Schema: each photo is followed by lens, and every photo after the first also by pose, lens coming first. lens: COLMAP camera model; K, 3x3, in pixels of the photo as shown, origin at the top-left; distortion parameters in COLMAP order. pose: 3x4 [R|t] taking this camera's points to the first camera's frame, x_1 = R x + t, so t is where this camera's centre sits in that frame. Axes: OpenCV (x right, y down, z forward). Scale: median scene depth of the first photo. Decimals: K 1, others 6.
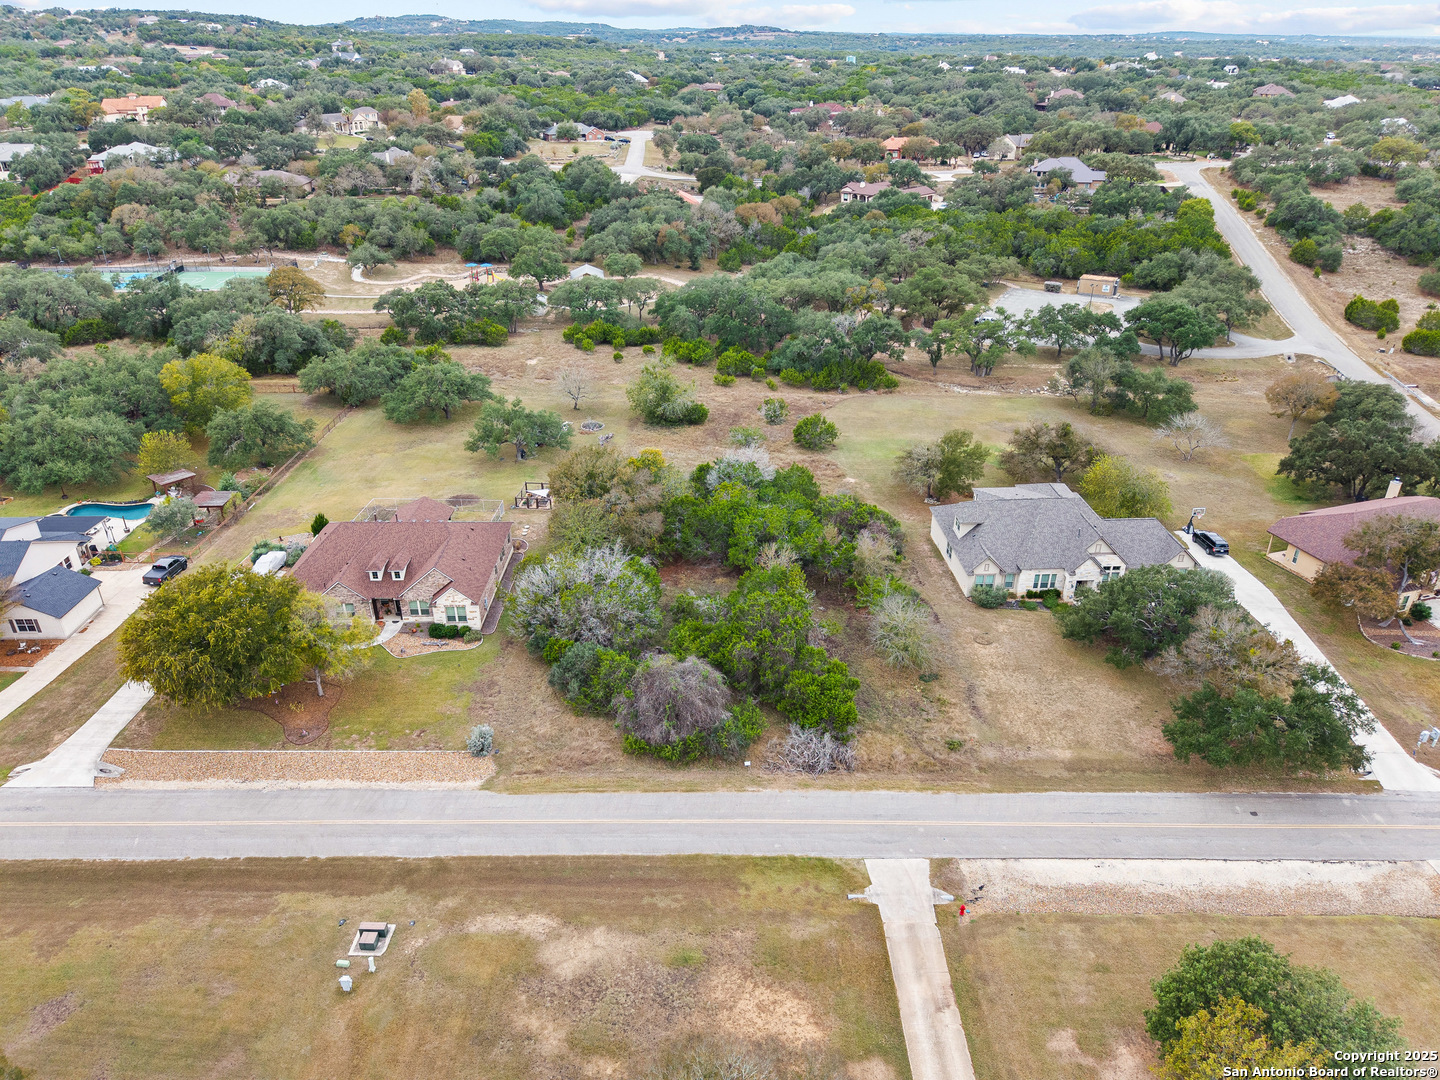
lens RADIAL K [[964.9, 0, 721.6], [0, 964.9, 540.4], [0, 0, 1]] dist [0.009932, -0.006267]
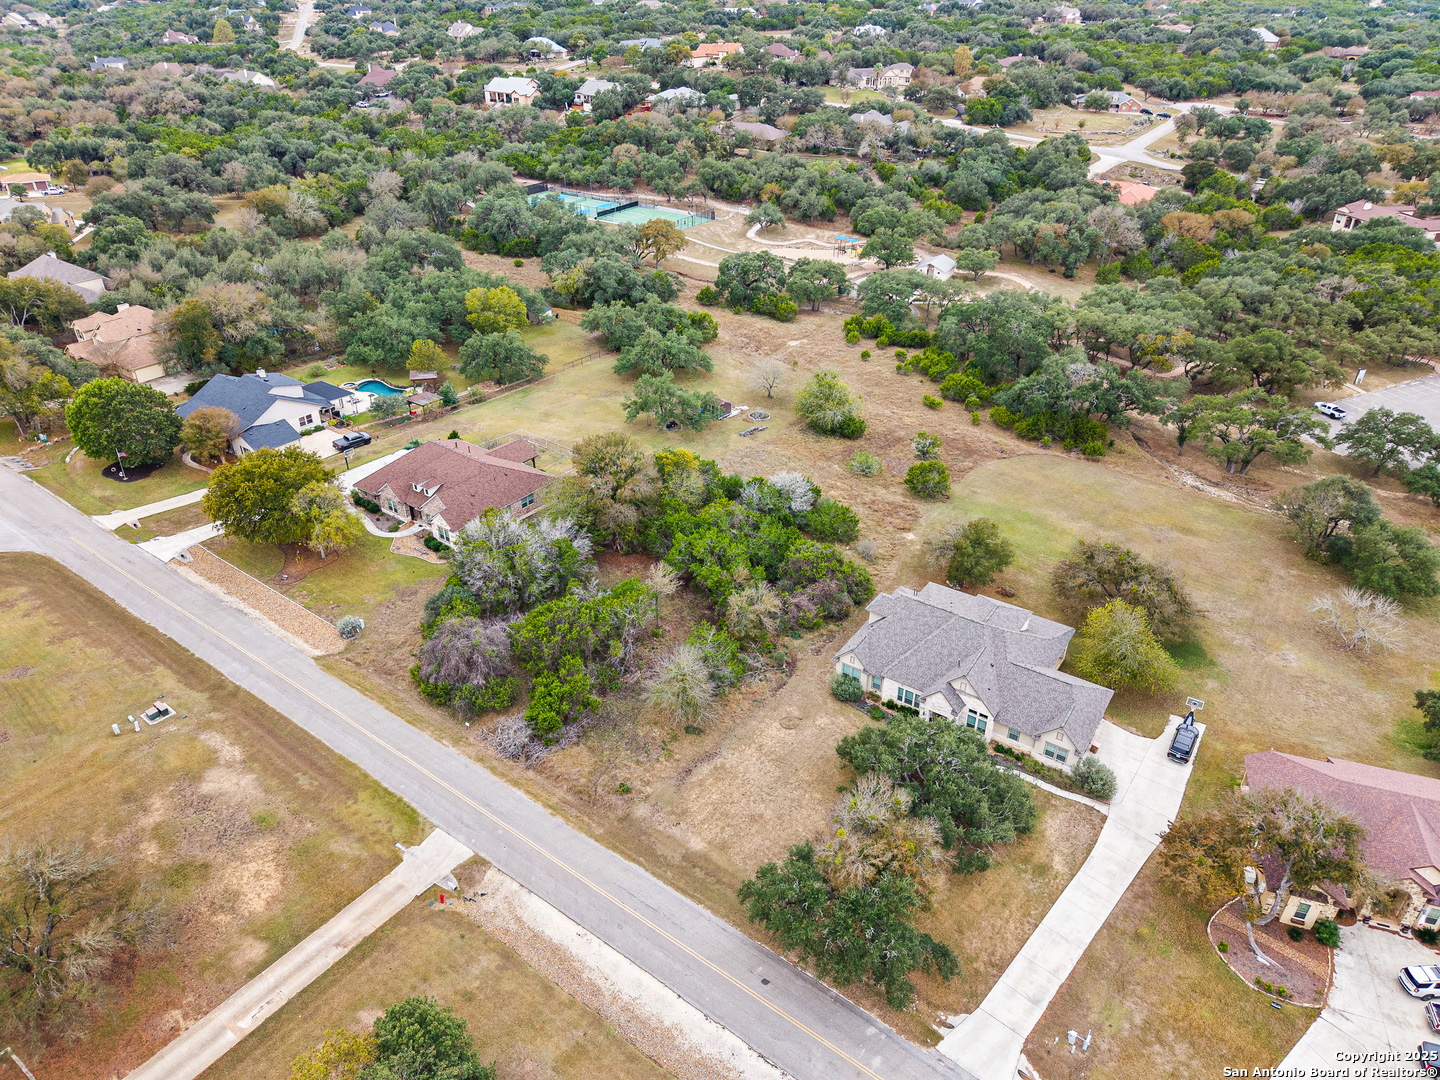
lens RADIAL K [[964.9, 0, 721.6], [0, 964.9, 540.4], [0, 0, 1]] dist [0.009932, -0.006267]
pose [[0.801592, 0.313333, -0.509188, 0.616168], [-0.282866, 0.949075, 0.138718, -0.180460], [0.526723, 0.032837, 0.849402, 0.106158]]
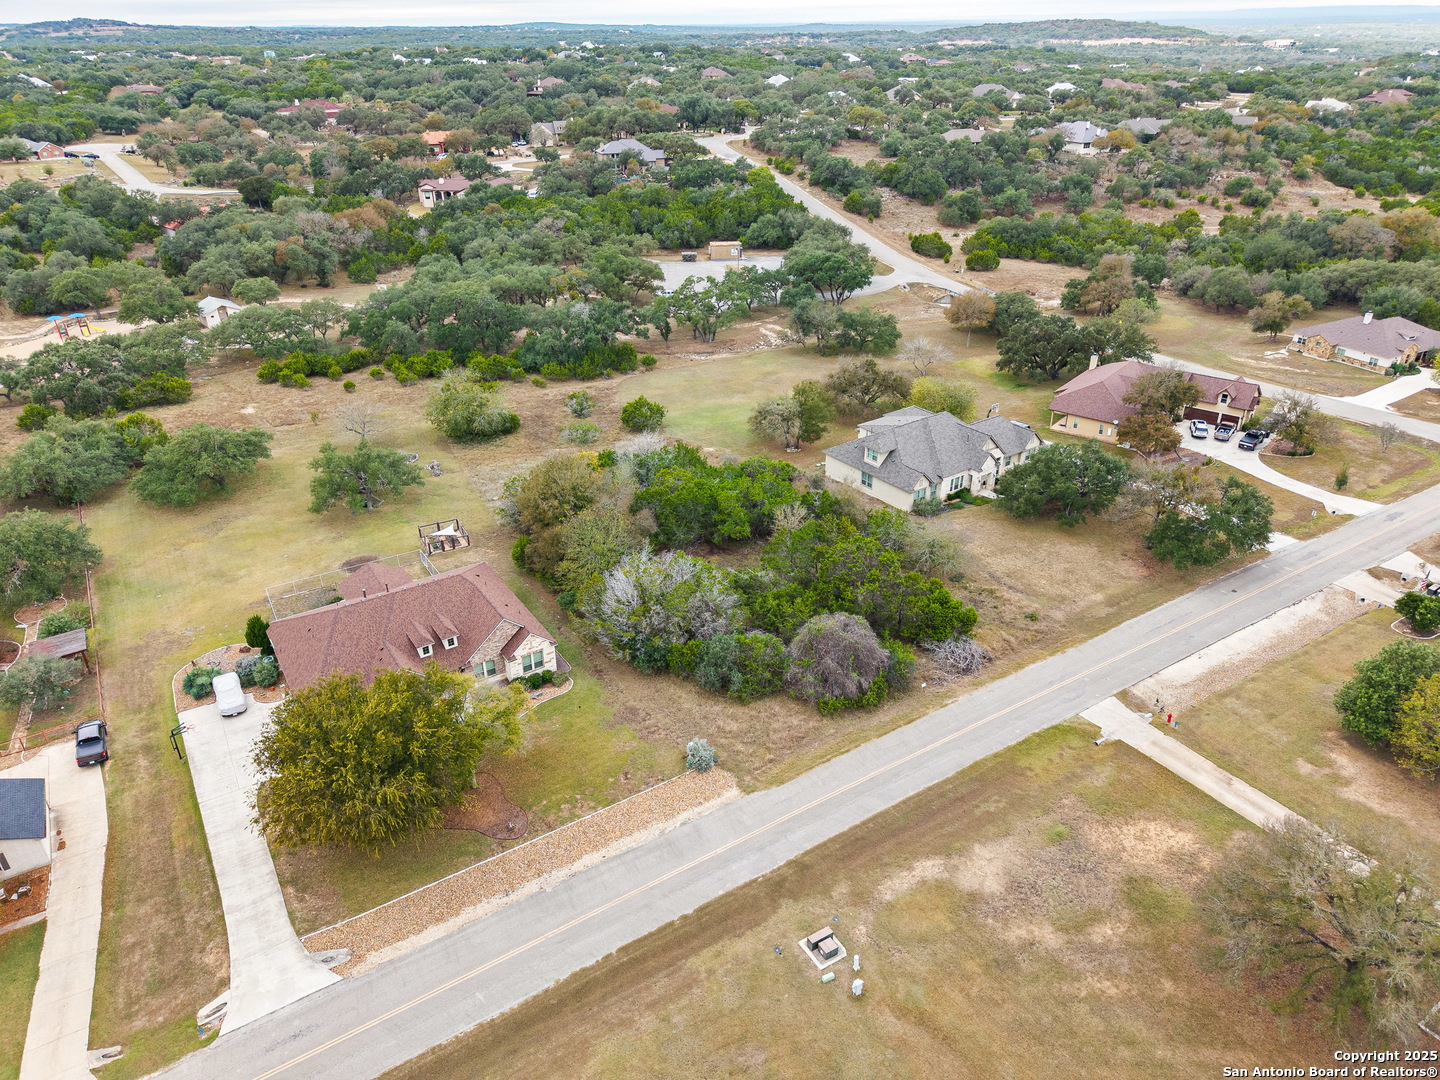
lens RADIAL K [[964.9, 0, 721.6], [0, 964.9, 540.4], [0, 0, 1]] dist [0.009932, -0.006267]
pose [[0.843900, -0.260131, 0.469217, -0.483187], [0.257172, 0.963699, 0.071738, -0.049548], [-0.470846, 0.060130, 0.880164, 0.097921]]
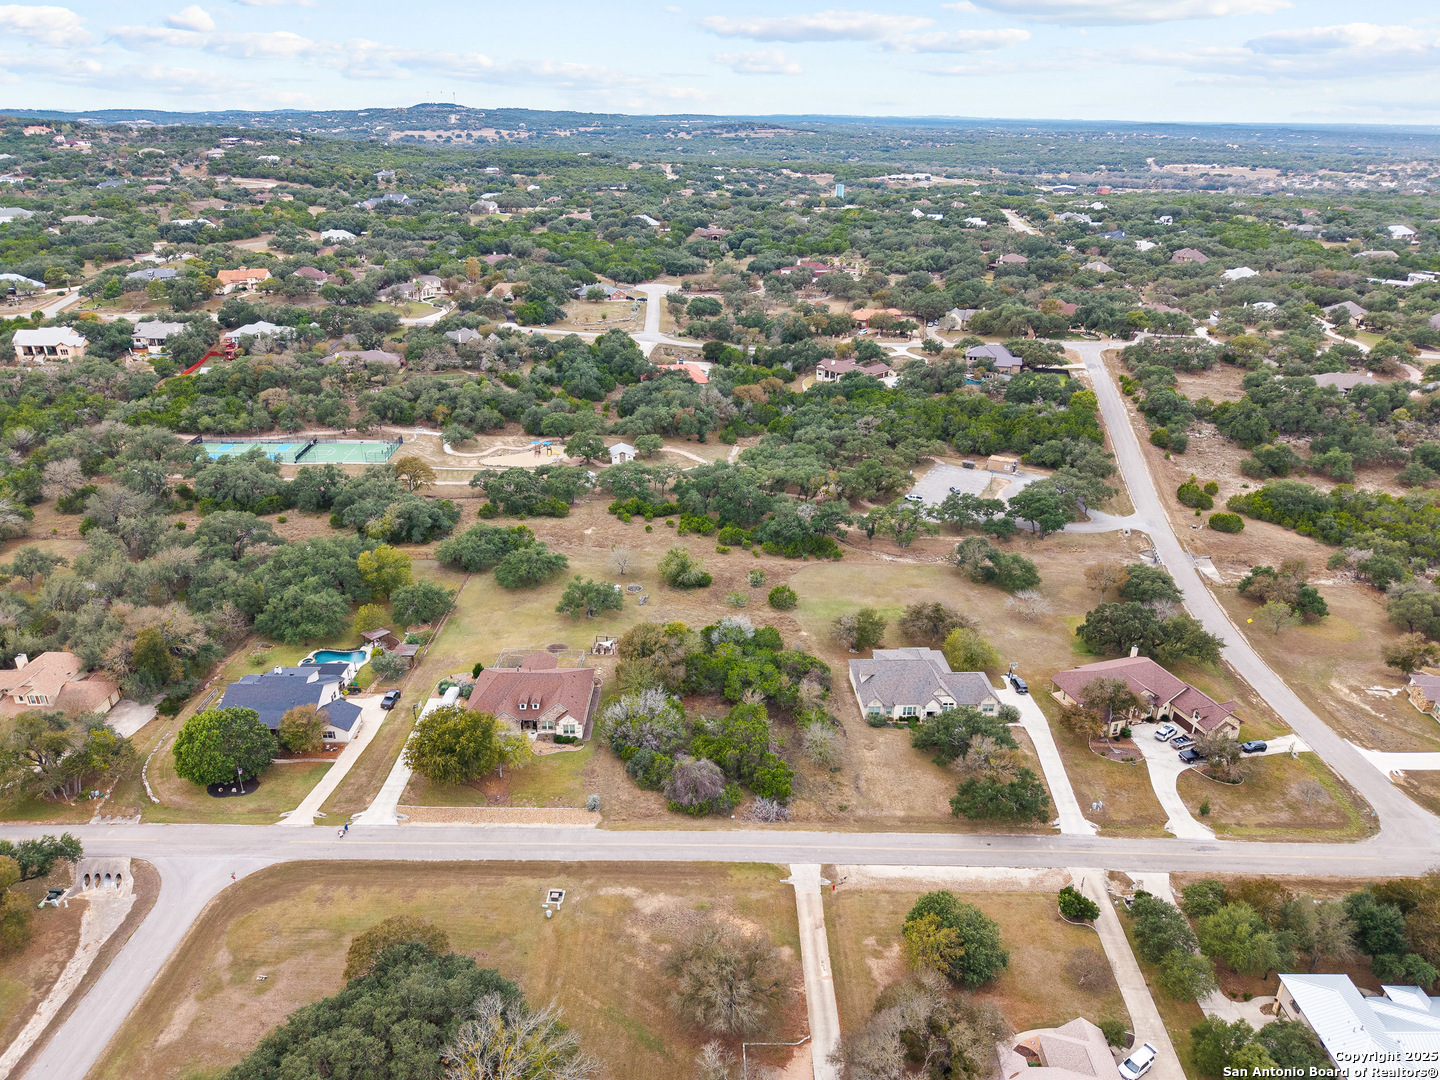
lens RADIAL K [[962.1, 0, 722.1], [0, 962.1, 539.7], [0, 0, 1]] dist [0.027236, -0.029845]
pose [[0.999943, 0.010409, 0.002504, -0.004123], [-0.010219, 0.997714, -0.066801, -0.142804], [-0.003194, 0.066771, 0.997763, -0.715914]]
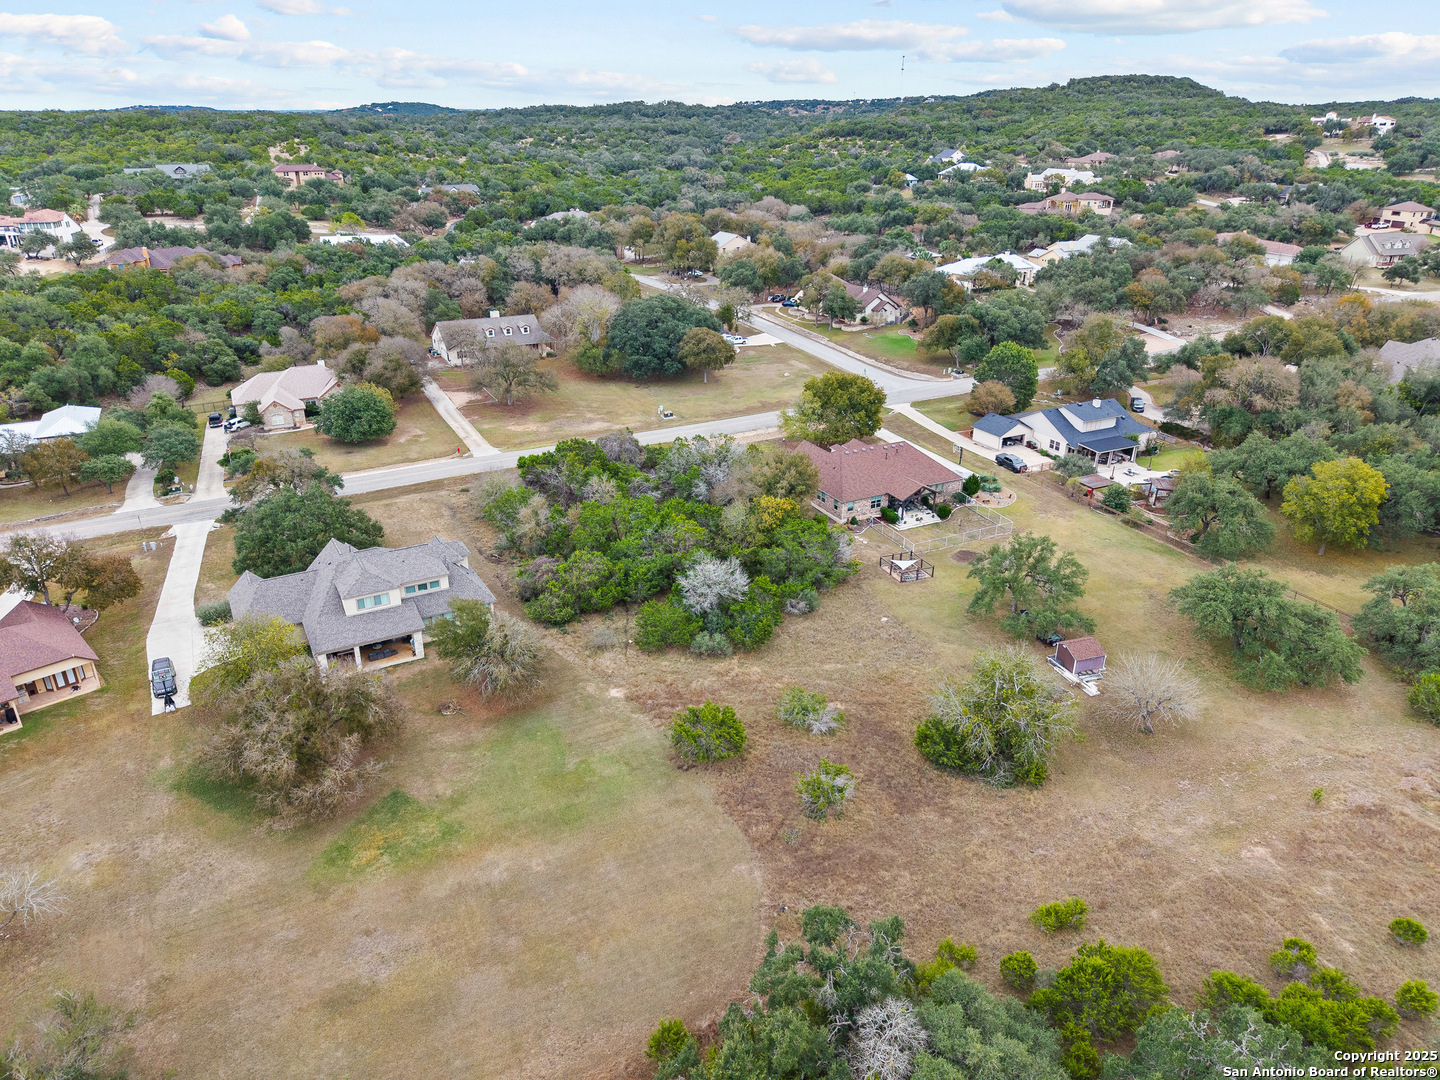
lens RADIAL K [[962.1, 0, 722.1], [0, 962.1, 539.7], [0, 0, 1]] dist [0.027236, -0.029845]
pose [[-0.892756, 0.178778, -0.413552, 0.442364], [-0.210101, 0.646787, 0.733161, -0.883428], [0.398553, 0.741421, -0.539861, 1.730559]]
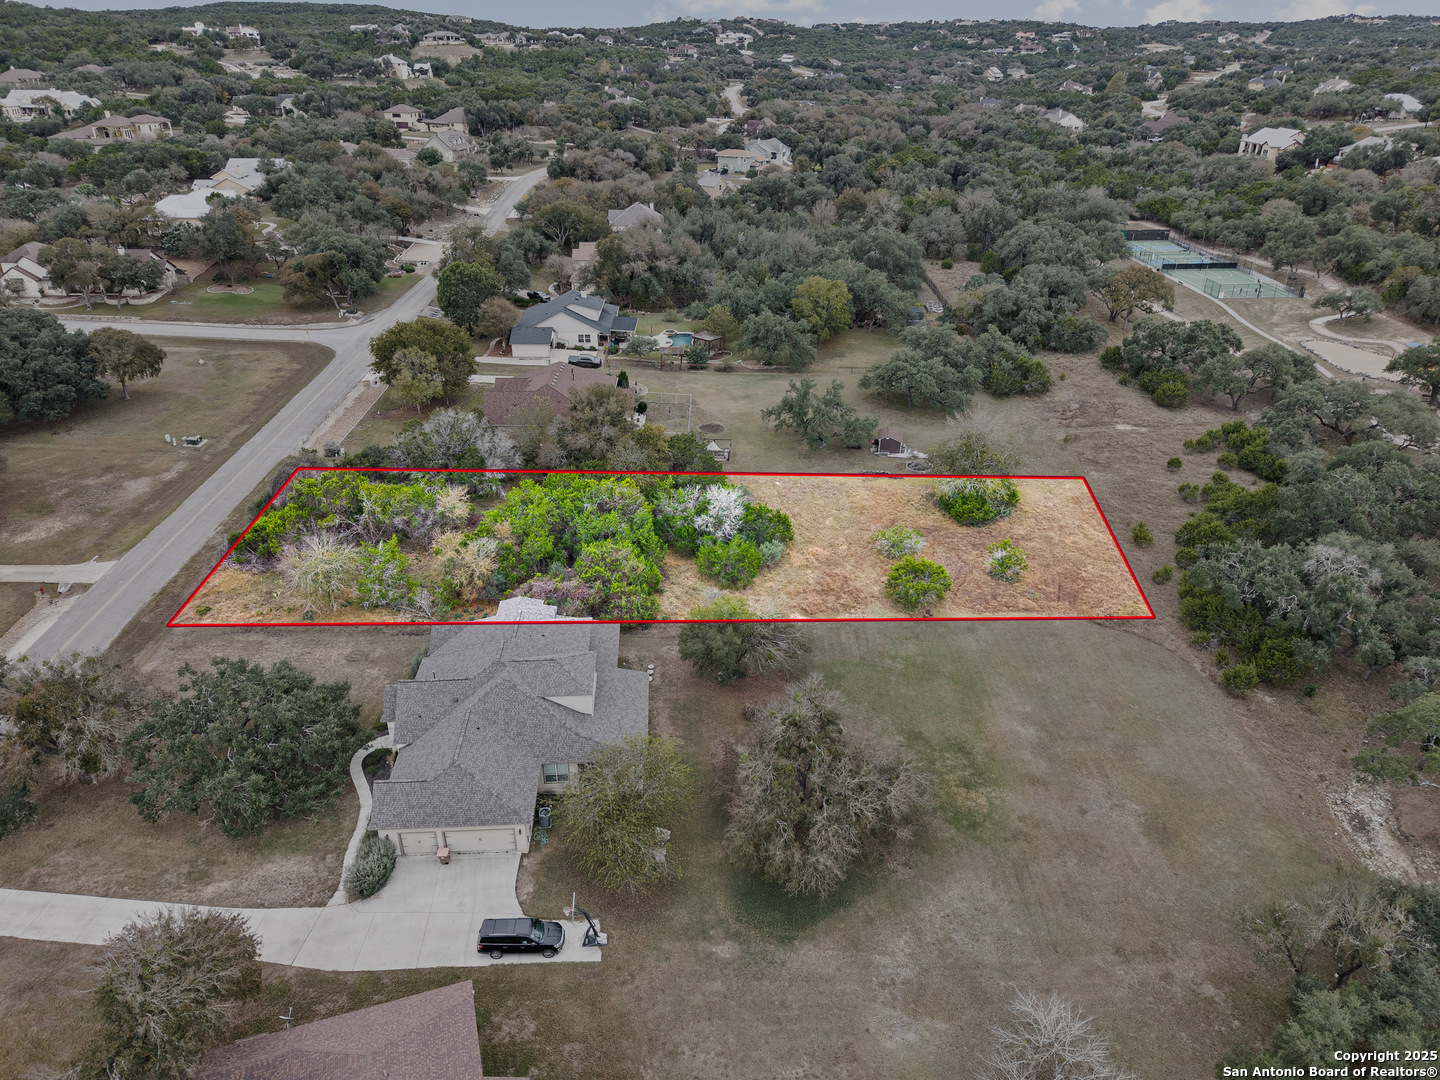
lens RADIAL K [[964.9, 0, 721.6], [0, 964.9, 540.4], [0, 0, 1]] dist [0.009932, -0.006267]
pose [[0.009884, 0.465757, -0.884857, 0.981214], [-0.467463, 0.784405, 0.407661, -0.497076], [0.883957, 0.409609, 0.225477, 0.984155]]
